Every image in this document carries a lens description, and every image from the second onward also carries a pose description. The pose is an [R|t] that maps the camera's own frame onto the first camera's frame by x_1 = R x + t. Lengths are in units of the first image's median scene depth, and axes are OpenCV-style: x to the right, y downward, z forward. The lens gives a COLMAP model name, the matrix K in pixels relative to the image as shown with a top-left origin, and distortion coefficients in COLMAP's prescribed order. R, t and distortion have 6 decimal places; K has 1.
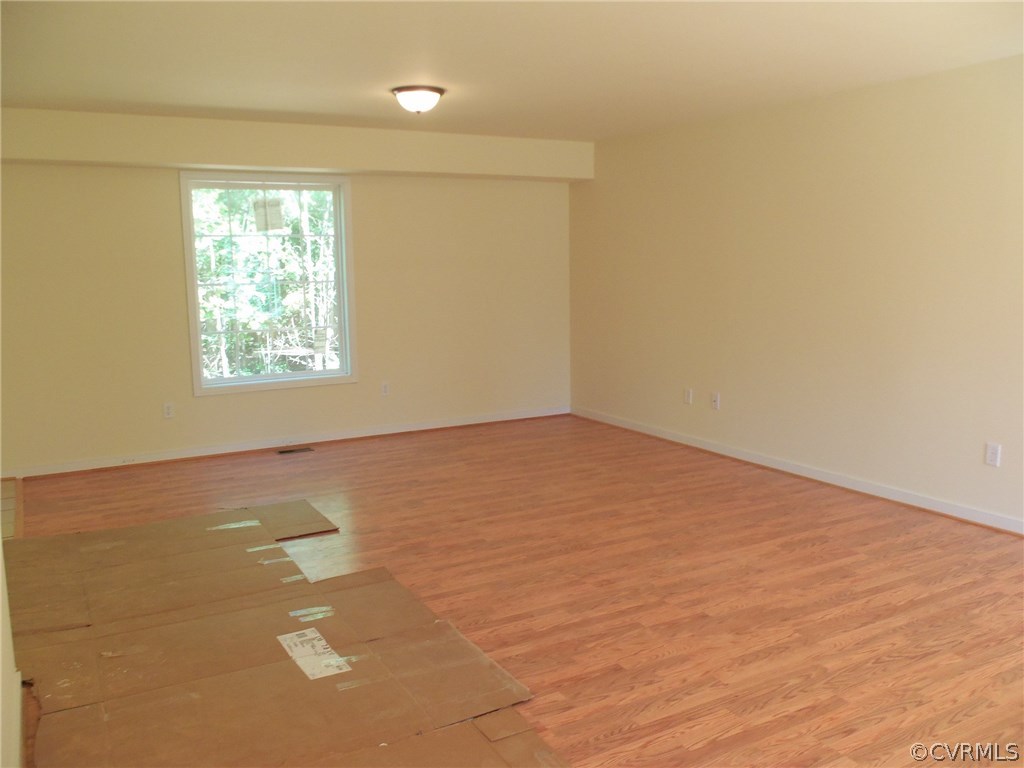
lens RADIAL K [[850.5, 0, 512.0], [0, 850.5, 384.0], [0, 0, 1]] dist [-0.004267, -0.002038]
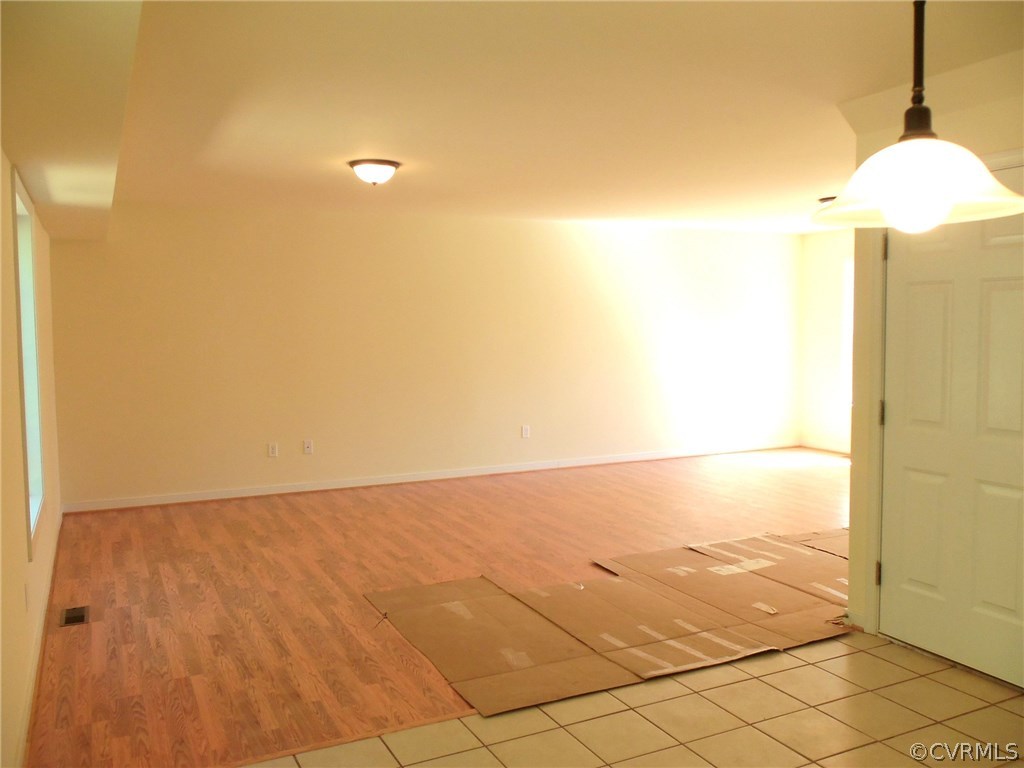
lens RADIAL K [[850.5, 0, 512.0], [0, 850.5, 384.0], [0, 0, 1]] dist [-0.004267, -0.002038]
pose [[0.043887, -0.051348, 0.997716, -1.165675], [0.150572, 0.987610, 0.044204, -0.095423], [-0.987624, 0.148288, 0.051074, 0.837924]]
